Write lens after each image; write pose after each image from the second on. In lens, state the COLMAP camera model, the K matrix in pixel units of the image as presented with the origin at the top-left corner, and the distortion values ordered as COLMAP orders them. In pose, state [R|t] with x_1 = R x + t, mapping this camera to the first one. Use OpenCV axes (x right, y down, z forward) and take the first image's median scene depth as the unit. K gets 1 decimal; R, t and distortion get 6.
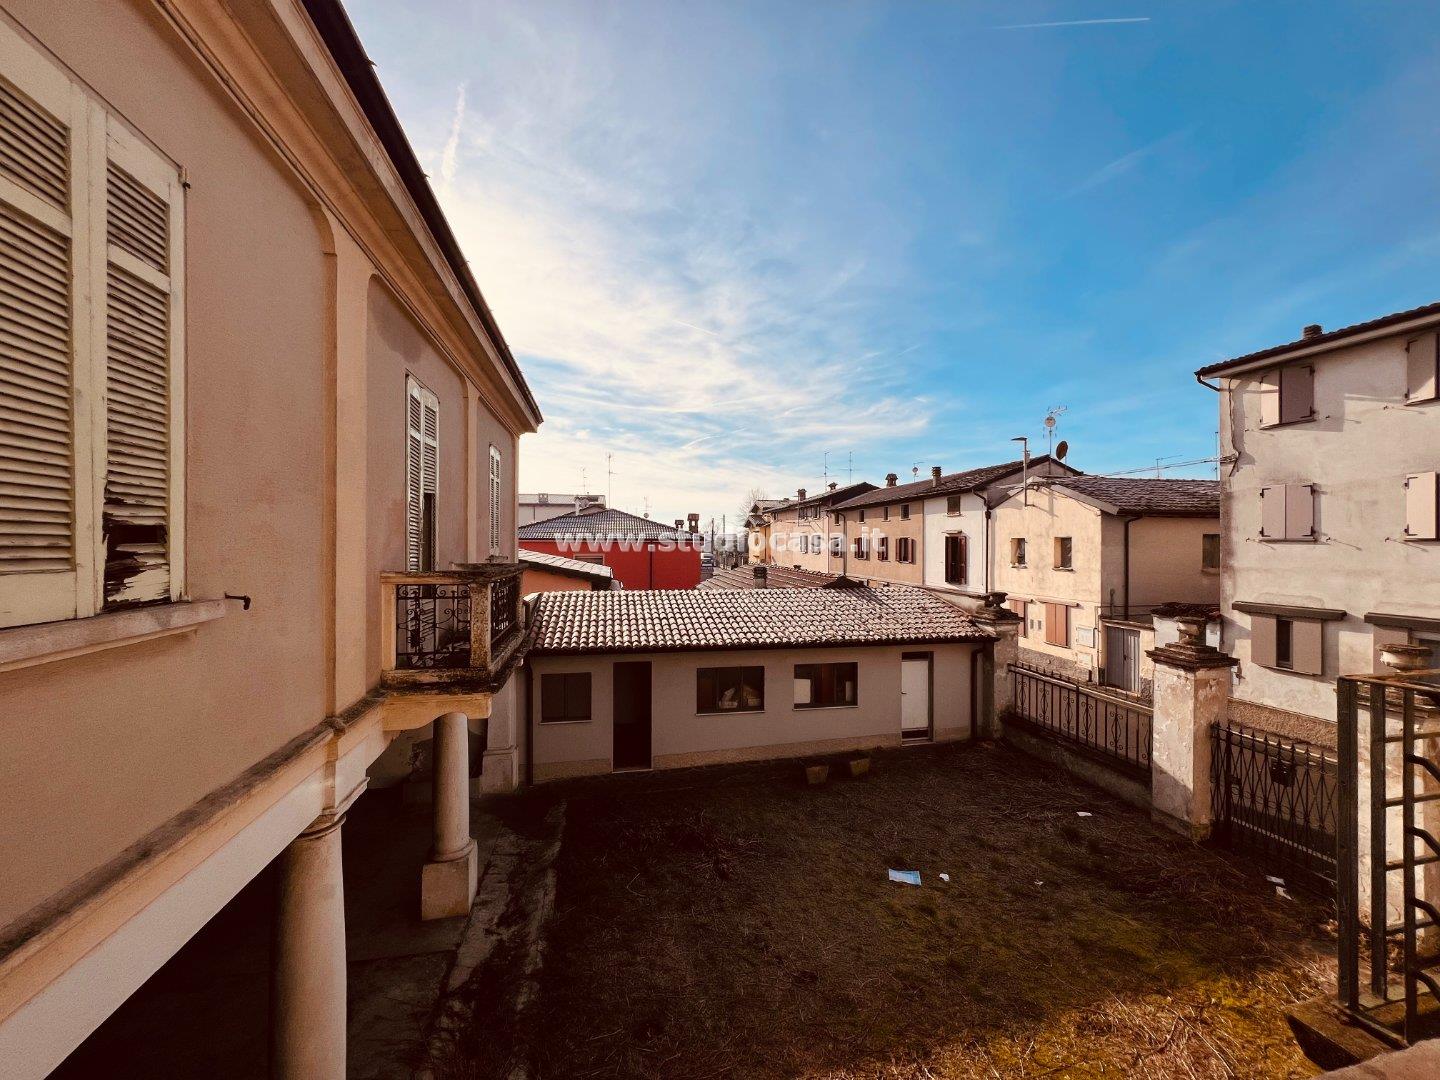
lens RADIAL K [[577.5, 0, 718.7], [0, 577.5, 541.8], [0, 0, 1]] dist [0.000339, 0.000581]
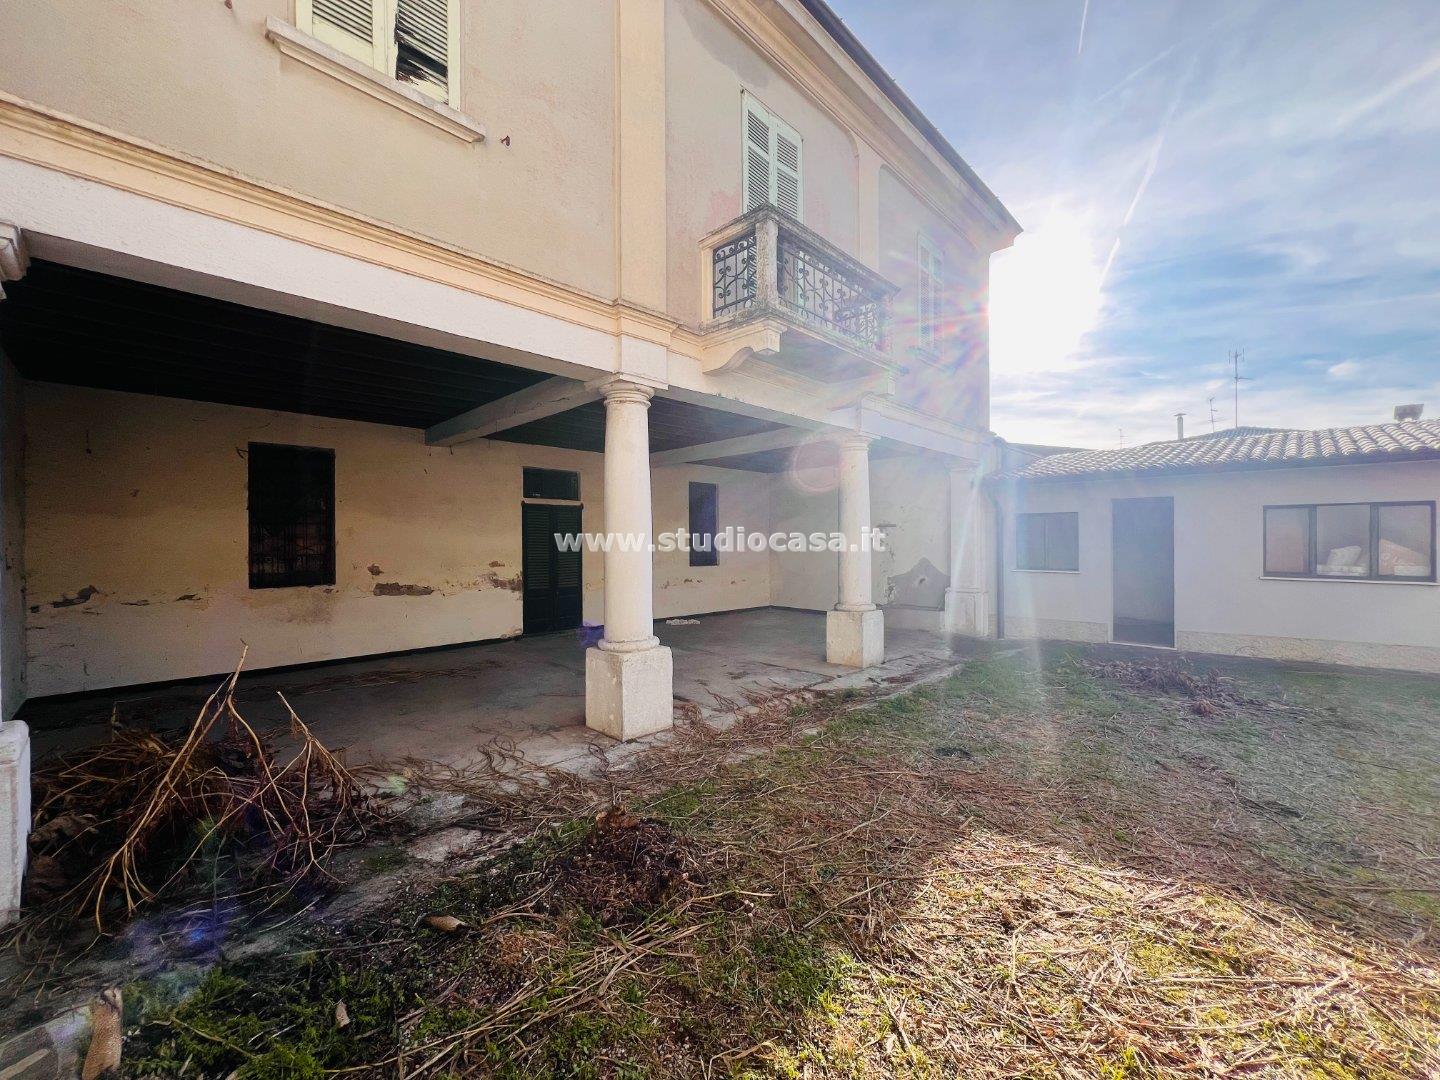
lens RADIAL K [[577.5, 0, 720.1], [0, 577.5, 540.0], [0, 0, 1]] dist [0.000339, 0.000581]
pose [[0.557562, -0.007097, -0.830105, 0.164706], [0.006322, 0.999971, -0.004303, 0.264524], [0.830111, -0.002849, 0.557591, 0.144421]]
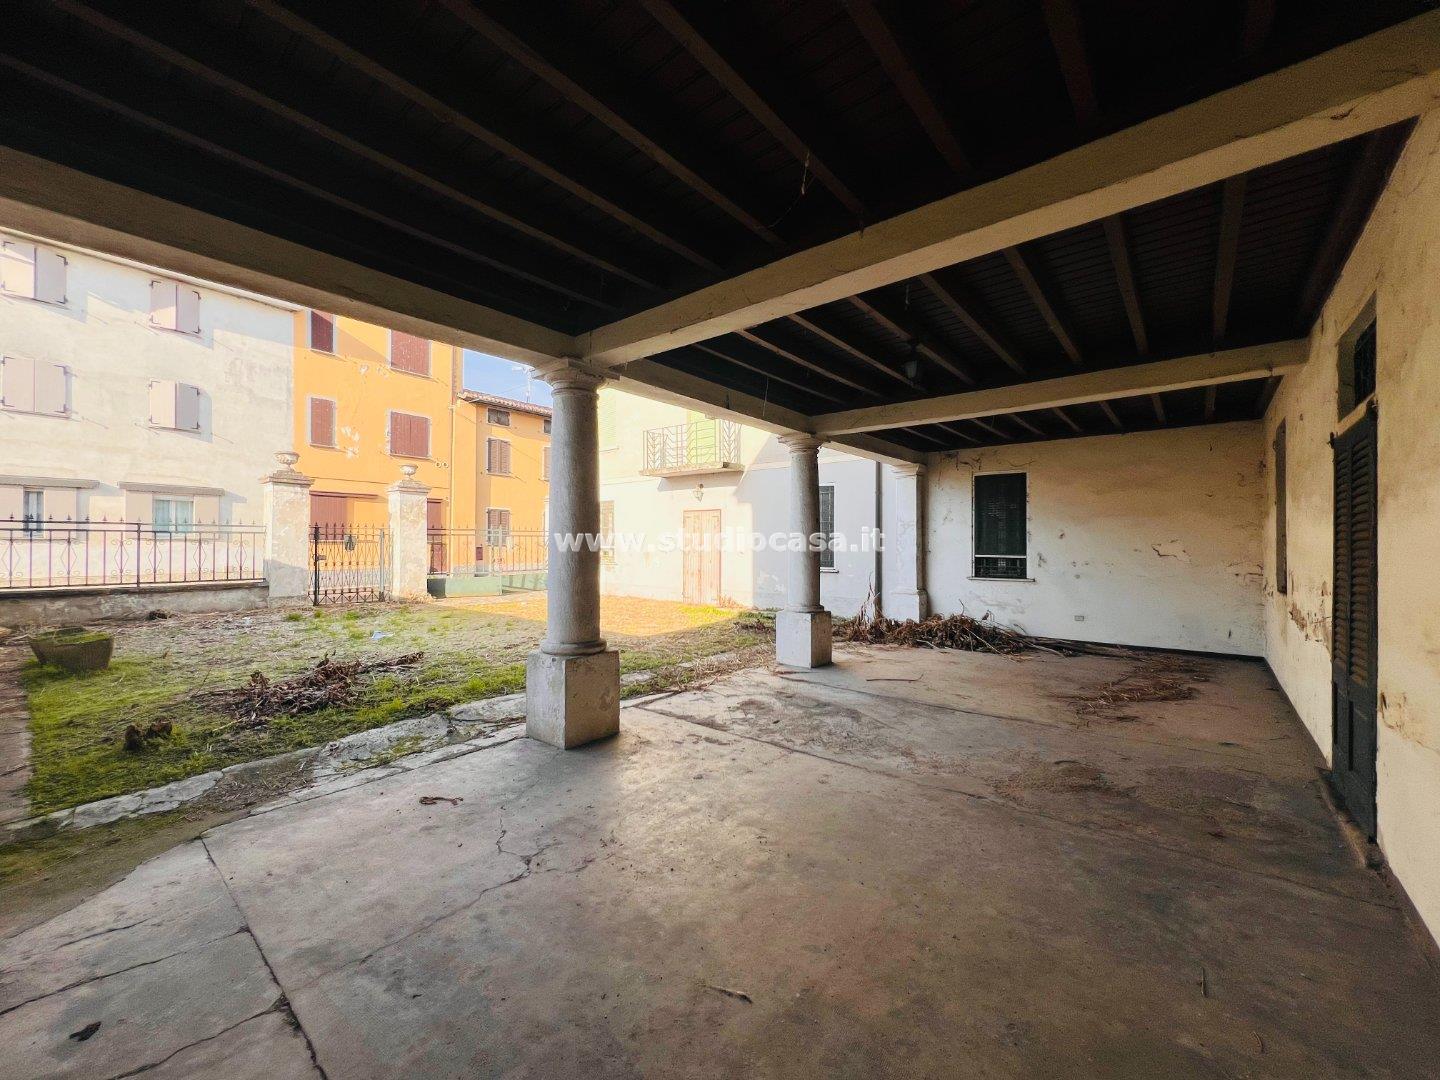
lens RADIAL K [[577.5, 0, 719.8], [0, 577.5, 540.7], [0, 0, 1]] dist [0.000339, 0.000581]
pose [[-0.631685, 0.002374, 0.775221, -0.683080], [-0.000569, 0.999994, -0.003526, 0.264963], [-0.775225, -0.002668, -0.631680, 0.820502]]
